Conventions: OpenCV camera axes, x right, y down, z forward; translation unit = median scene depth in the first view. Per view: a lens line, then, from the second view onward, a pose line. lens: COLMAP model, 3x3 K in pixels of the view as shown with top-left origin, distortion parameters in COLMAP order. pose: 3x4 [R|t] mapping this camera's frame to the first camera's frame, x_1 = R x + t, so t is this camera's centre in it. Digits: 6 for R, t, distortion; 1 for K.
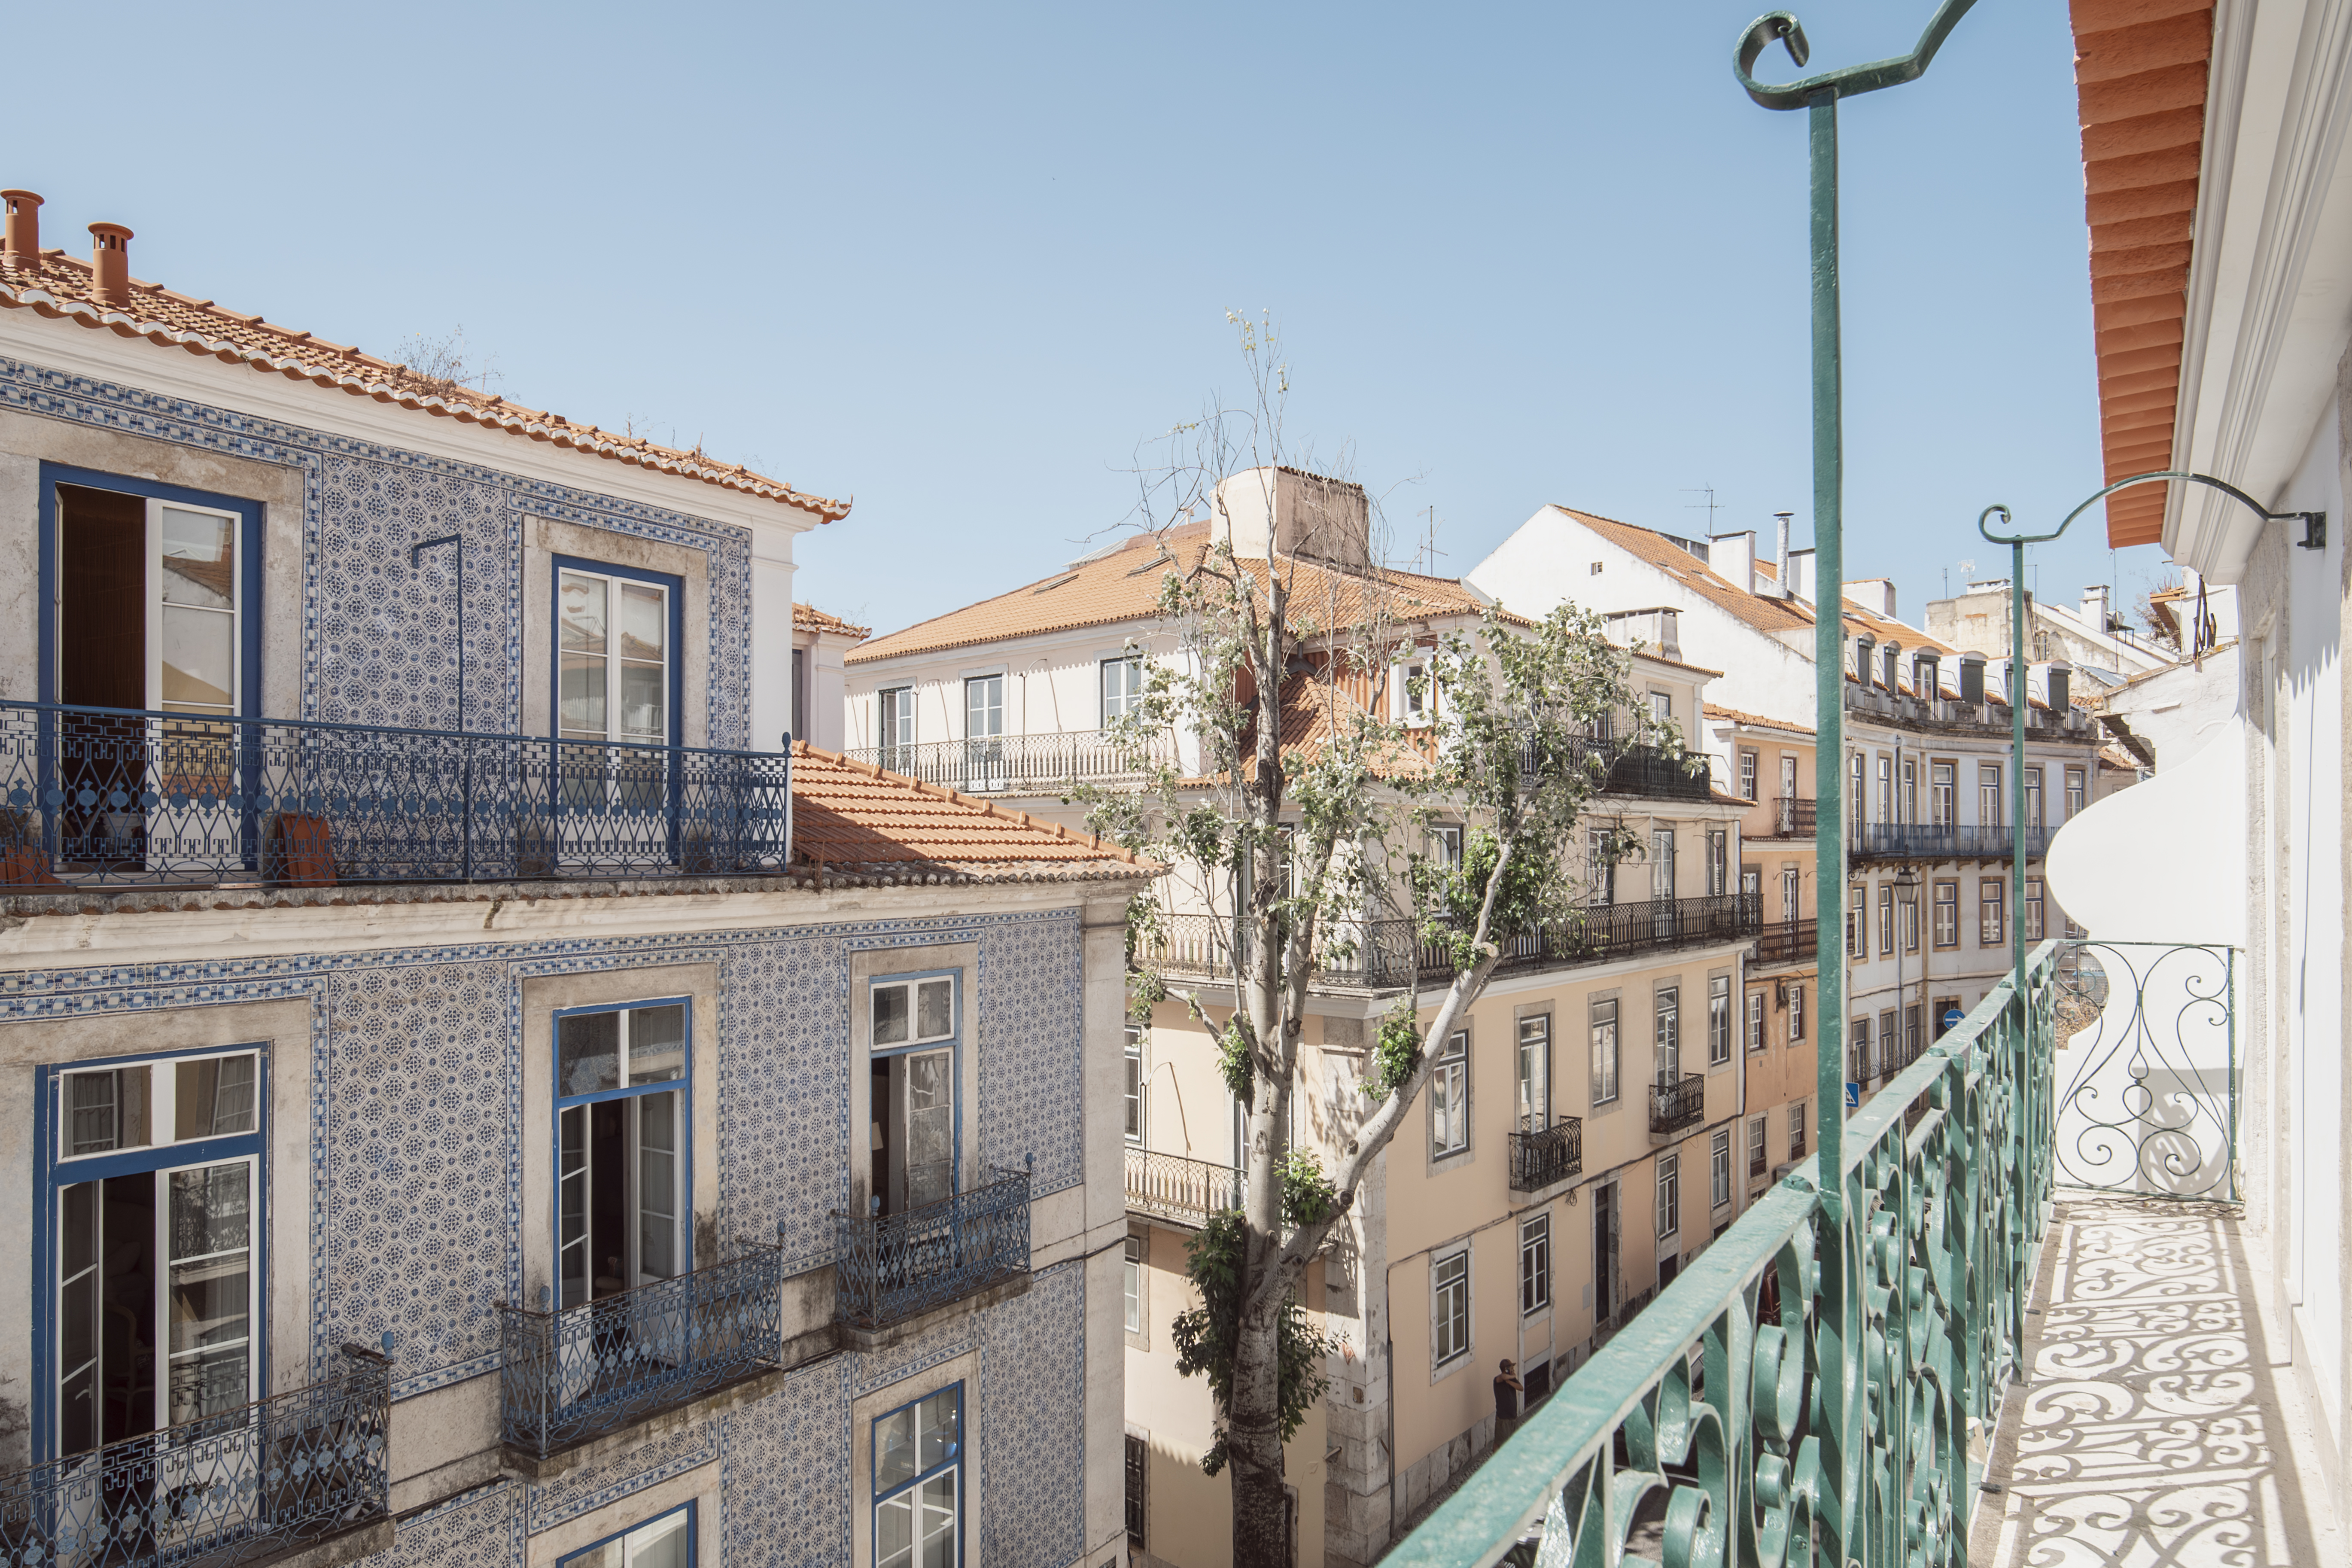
lens RADIAL K [[1554.6, 0, 1174.1], [0, 1554.6, 785.4], [0, 0, 1]] dist [-0.015266, 0.003445]
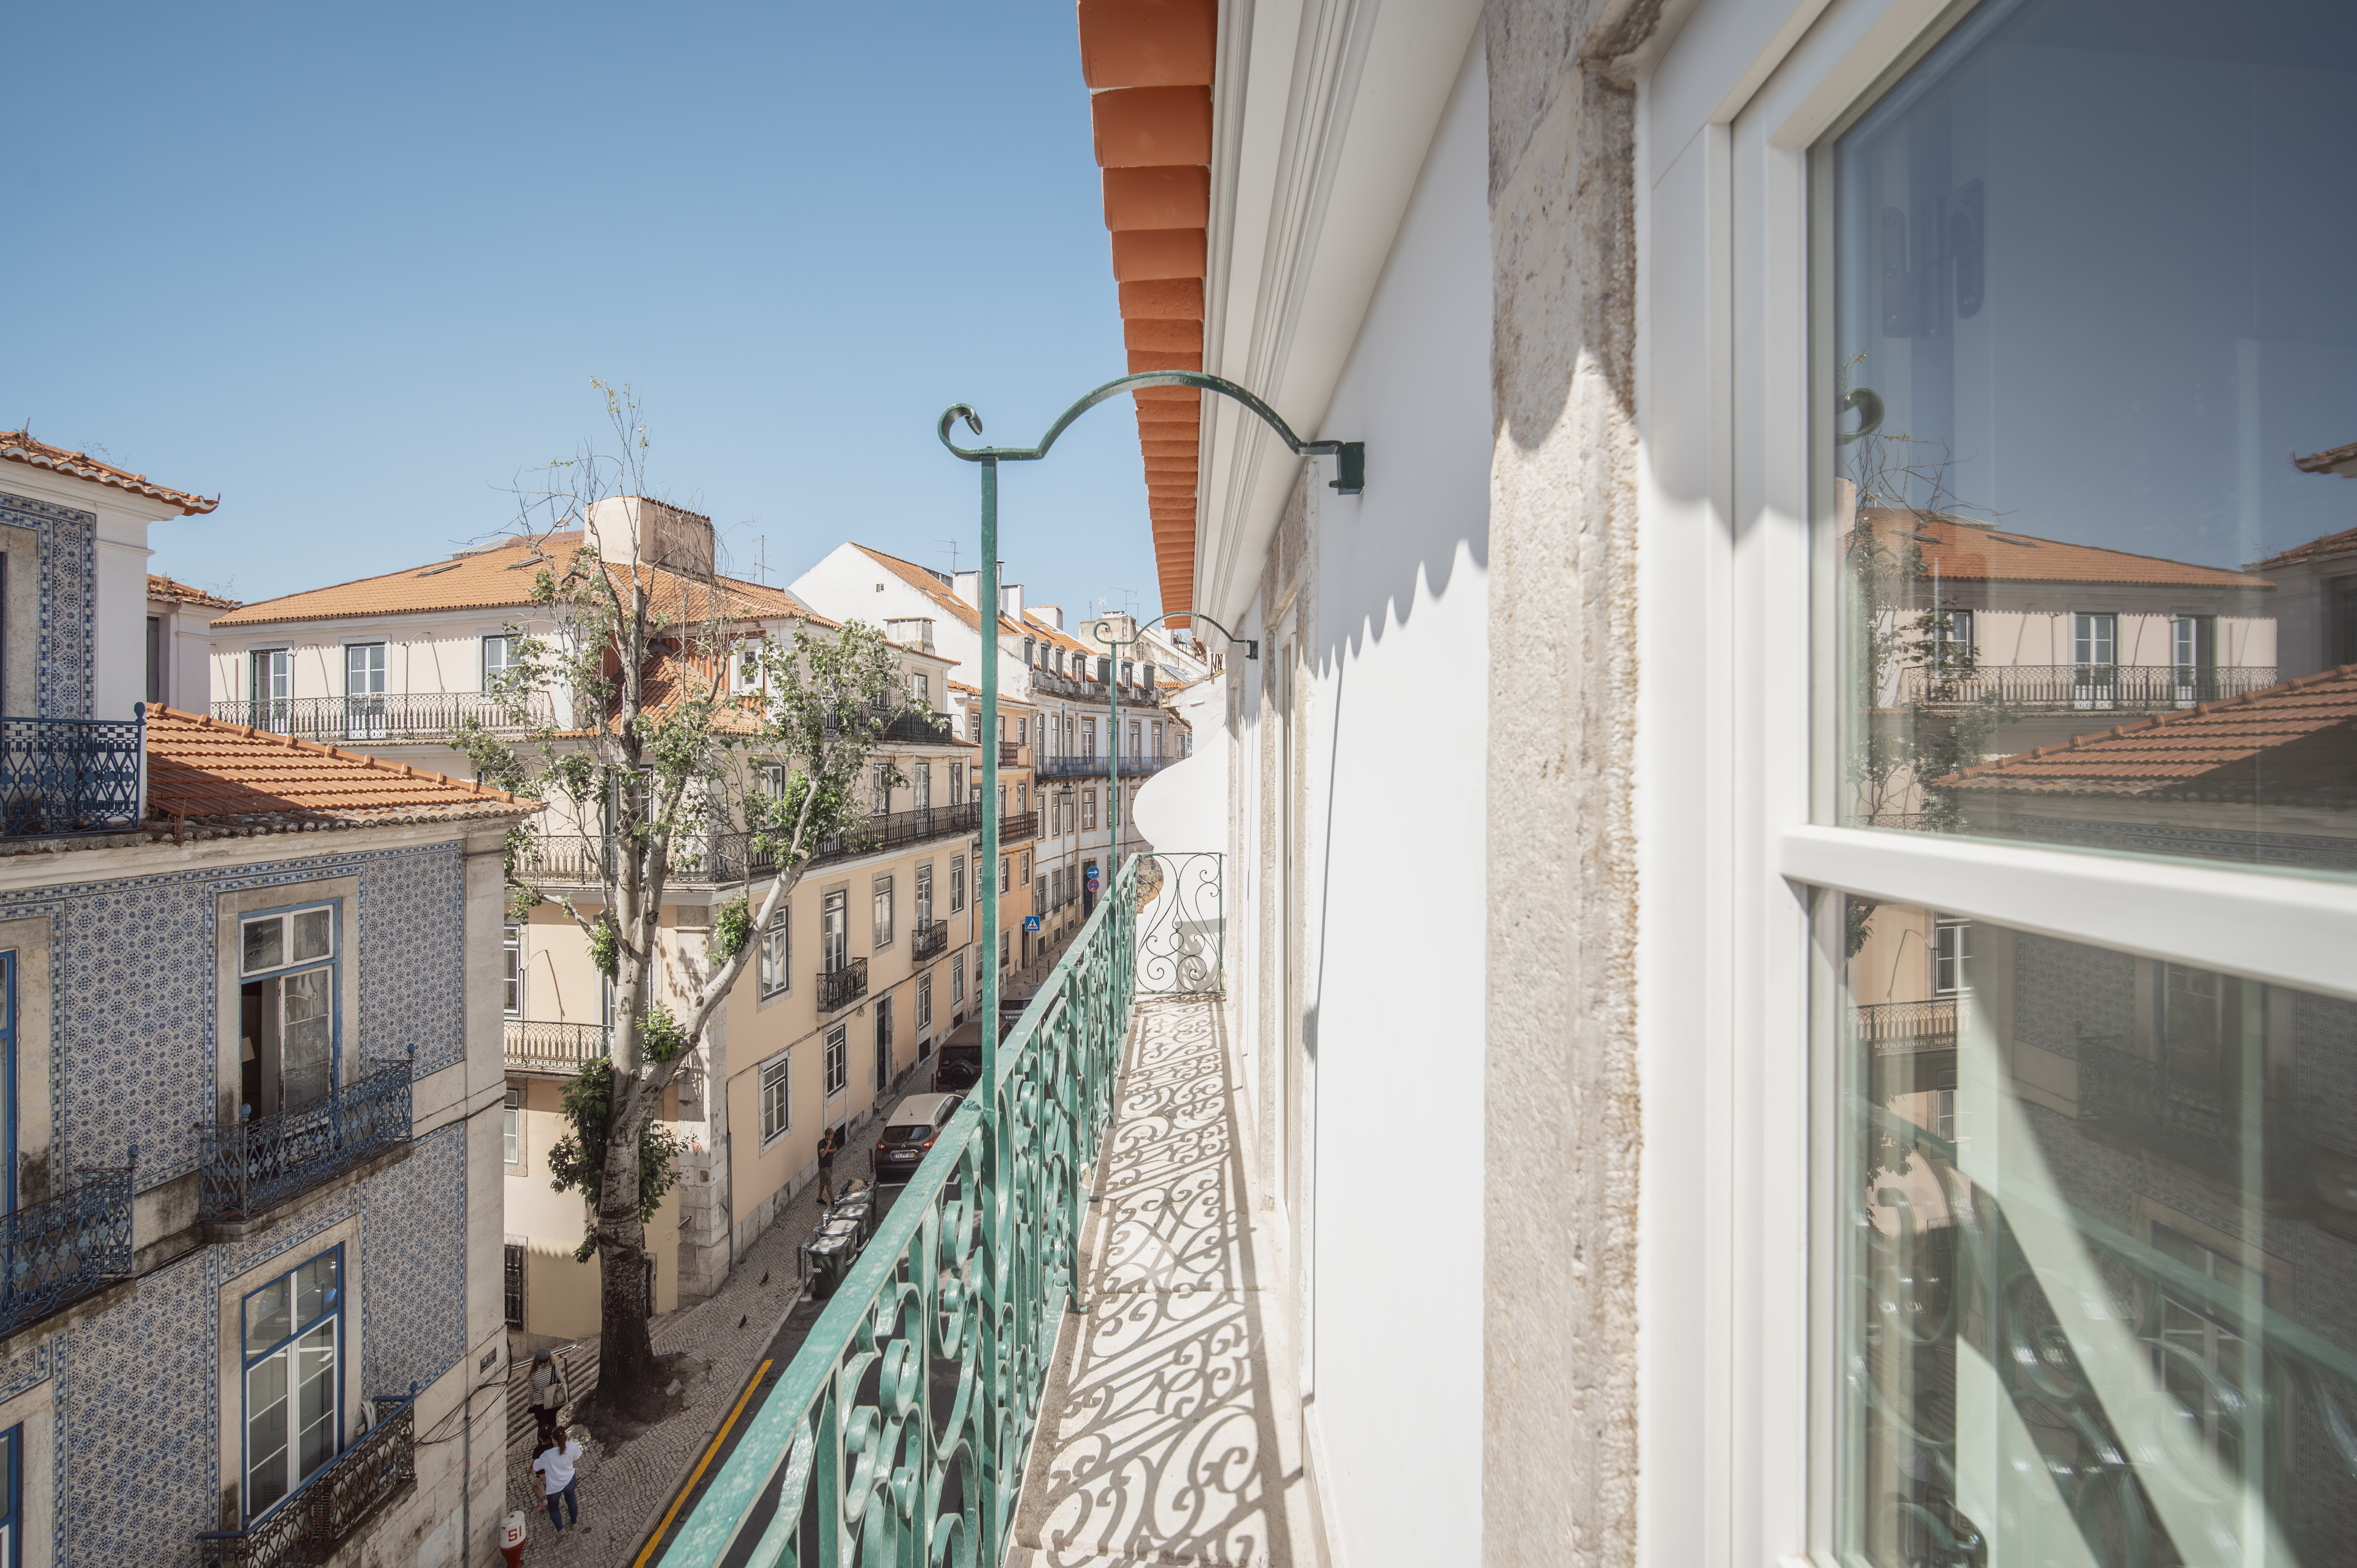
lens RADIAL K [[1029.6, 0, 1183.7], [0, 1029.6, 739.5], [0, 0, 1]] dist [-0.015676, 0.005202]
pose [[0.850707, 0.002737, 0.525632, 0.001925], [-0.007009, 0.999957, 0.006136, -0.022778], [-0.525593, -0.008904, 0.850690, -0.009913]]
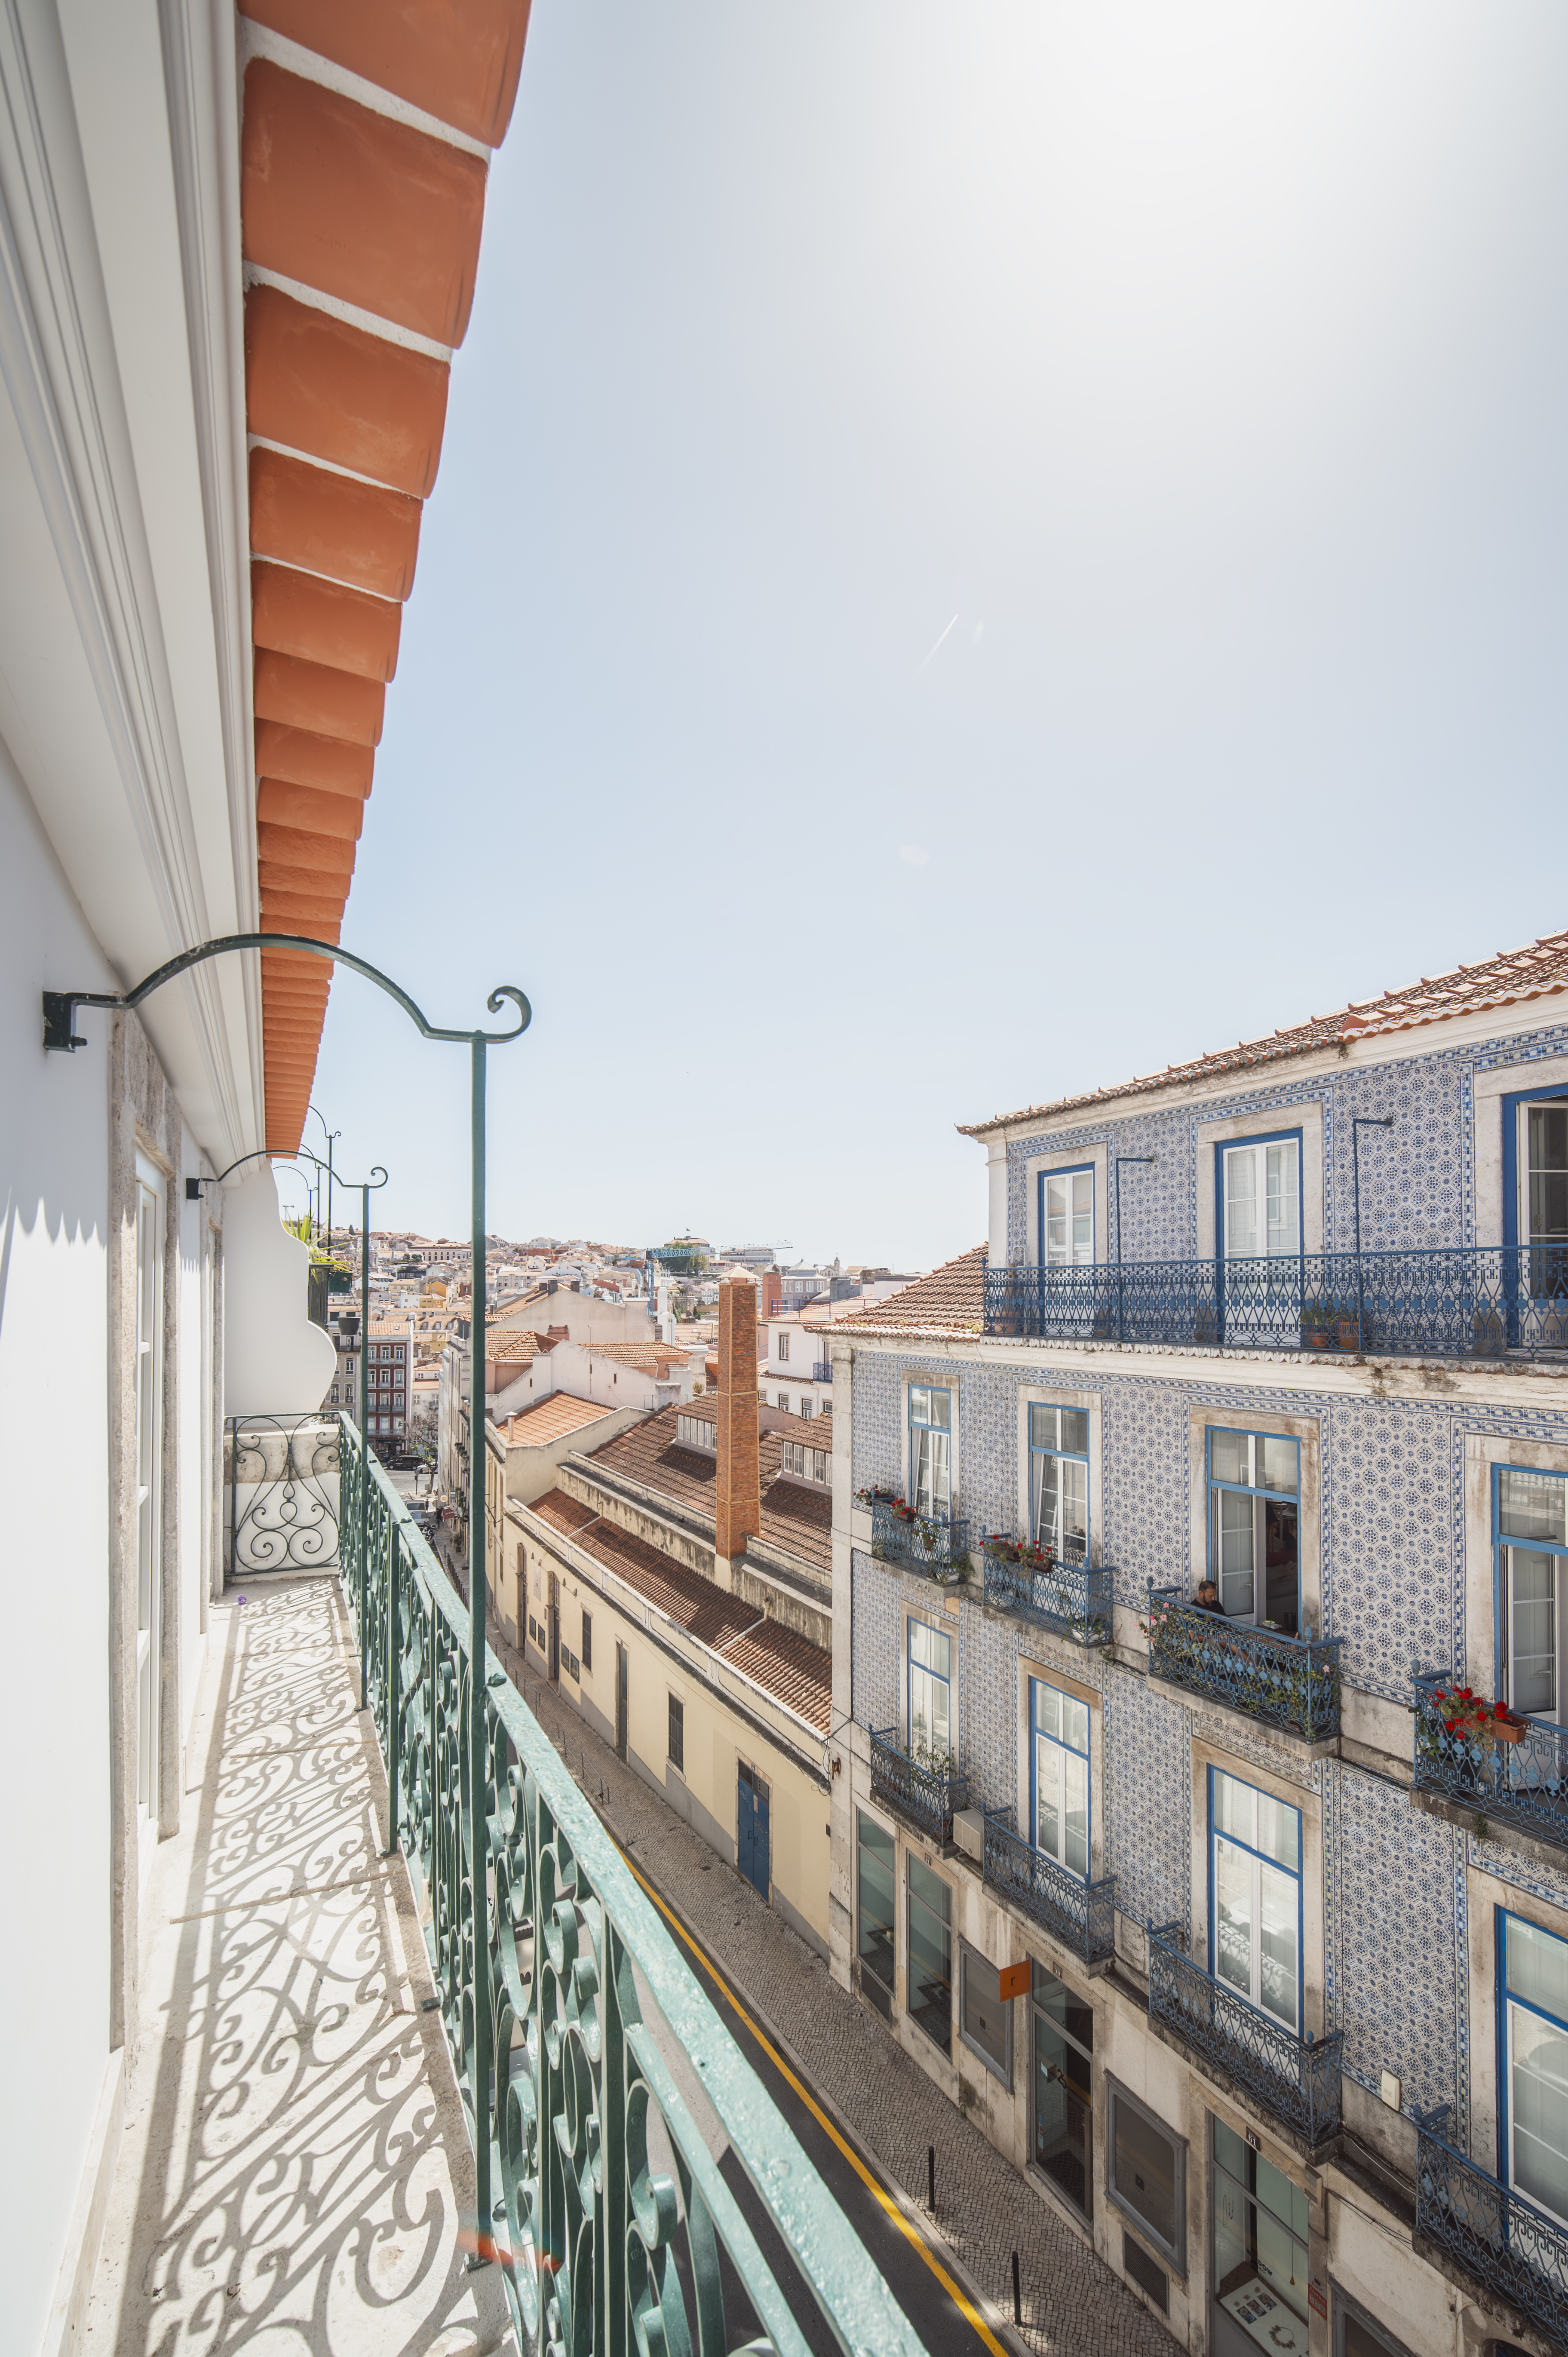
lens RADIAL K [[1009.7, 0, 787.7], [0, 1009.7, 1228.6], [0, 0, 1]] dist [-0.013992, 0.005910]
pose [[-0.515952, -0.053118, -0.854969, 0.344125], [0.035996, 0.995850, -0.083594, -0.012988], [0.855861, -0.073906, -0.511899, 0.537260]]
